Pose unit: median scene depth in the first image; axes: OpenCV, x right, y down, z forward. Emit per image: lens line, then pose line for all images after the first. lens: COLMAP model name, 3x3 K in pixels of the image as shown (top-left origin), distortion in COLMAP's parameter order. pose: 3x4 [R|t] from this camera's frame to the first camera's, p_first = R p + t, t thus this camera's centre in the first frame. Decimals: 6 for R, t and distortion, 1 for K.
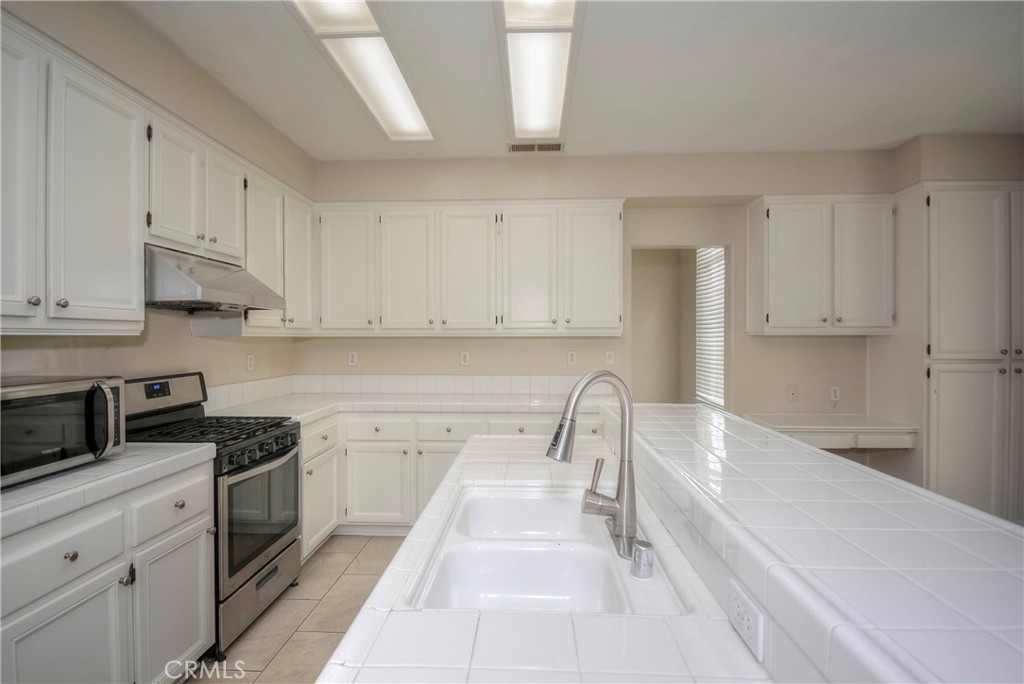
lens RADIAL K [[523.7, 0, 511.8], [0, 523.7, 342.4], [0, 0, 1]] dist [-0.001037, -0.000111]
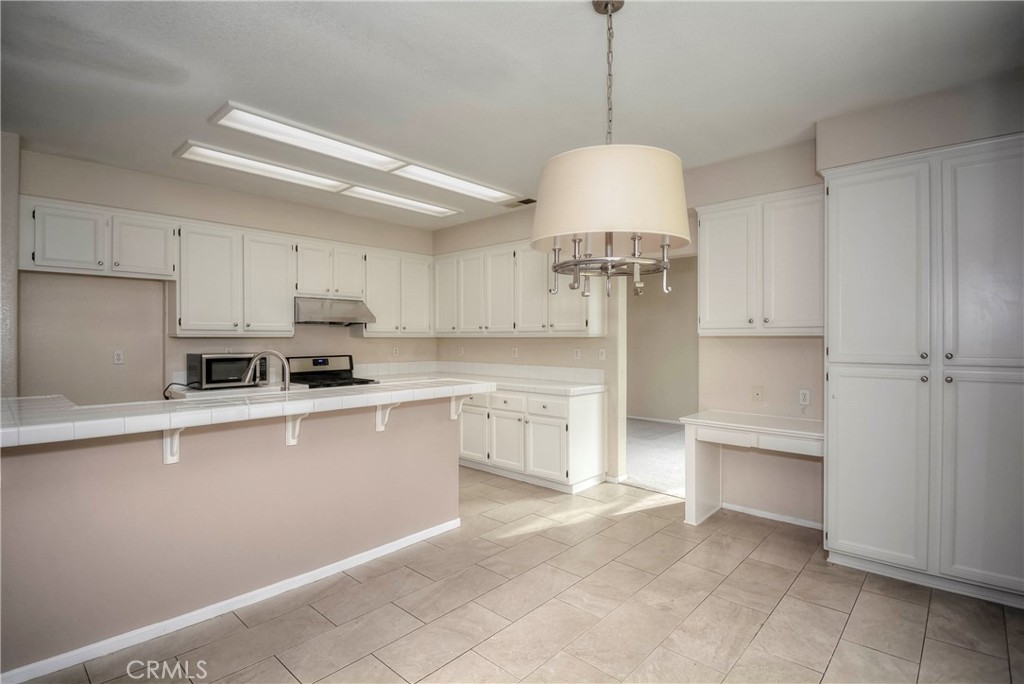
lens RADIAL K [[500.4, 0, 512.3], [0, 500.4, 339.3], [0, 0, 1]] dist [0.003849, 0.000167]
pose [[0.763908, 0.003403, -0.645317, 0.946543], [-0.006554, 0.999975, -0.002485, -0.001886], [0.645292, 0.006128, 0.763911, -0.042497]]
